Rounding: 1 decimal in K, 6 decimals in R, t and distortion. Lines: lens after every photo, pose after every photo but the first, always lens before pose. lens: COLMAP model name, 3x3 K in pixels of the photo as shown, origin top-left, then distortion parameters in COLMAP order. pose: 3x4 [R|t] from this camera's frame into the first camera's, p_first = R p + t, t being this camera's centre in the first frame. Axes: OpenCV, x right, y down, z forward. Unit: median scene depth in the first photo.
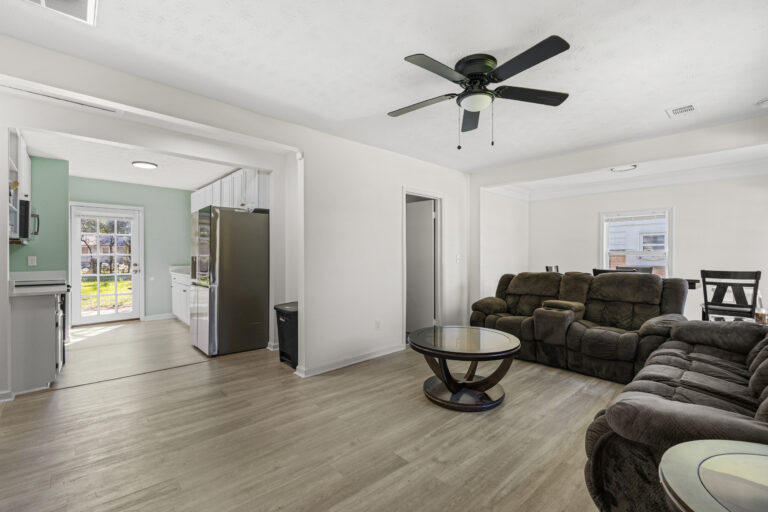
lens RADIAL K [[344.5, 0, 382.9], [0, 344.5, 257.1], [0, 0, 1]] dist [0.003520, 0.000091]
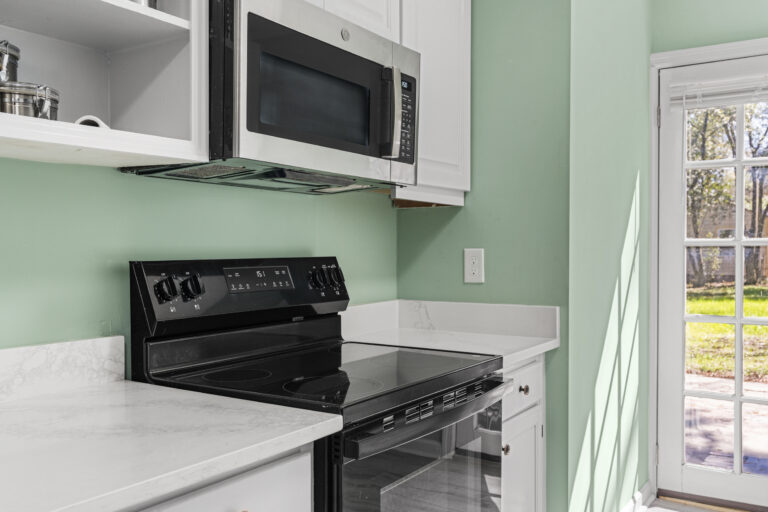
lens RADIAL K [[693.5, 0, 384.2], [0, 693.5, 262.6], [0, 0, 1]] dist [-0.001648, -0.001167]
pose [[0.235248, 0.023425, -0.971653, -0.448499], [-0.003406, 0.999723, 0.023278, -0.003112], [0.971929, -0.002167, 0.235263, 0.725223]]
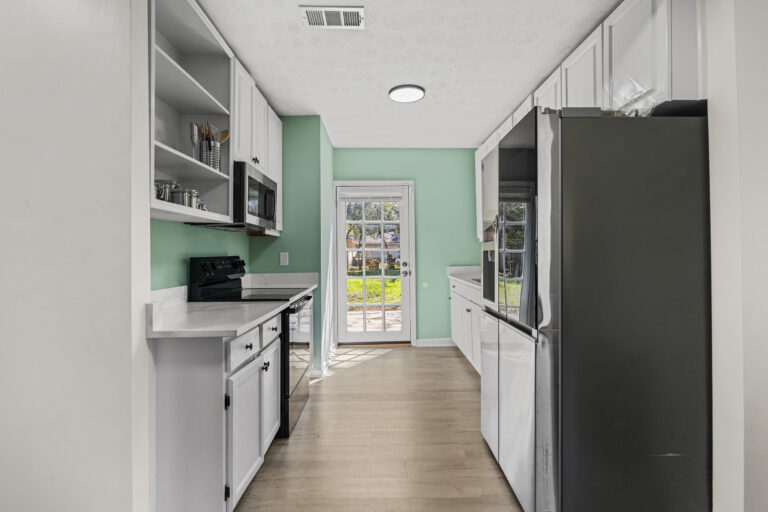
lens RADIAL K [[390.8, 0, 384.7], [0, 390.8, 251.9], [0, 0, 1]] dist [-0.002663, -0.000755]
pose [[0.749908, -0.007664, -0.661498, -0.279796], [0.006638, 0.999970, -0.004060, 0.001071], [0.661509, -0.001346, 0.749936, 0.472222]]
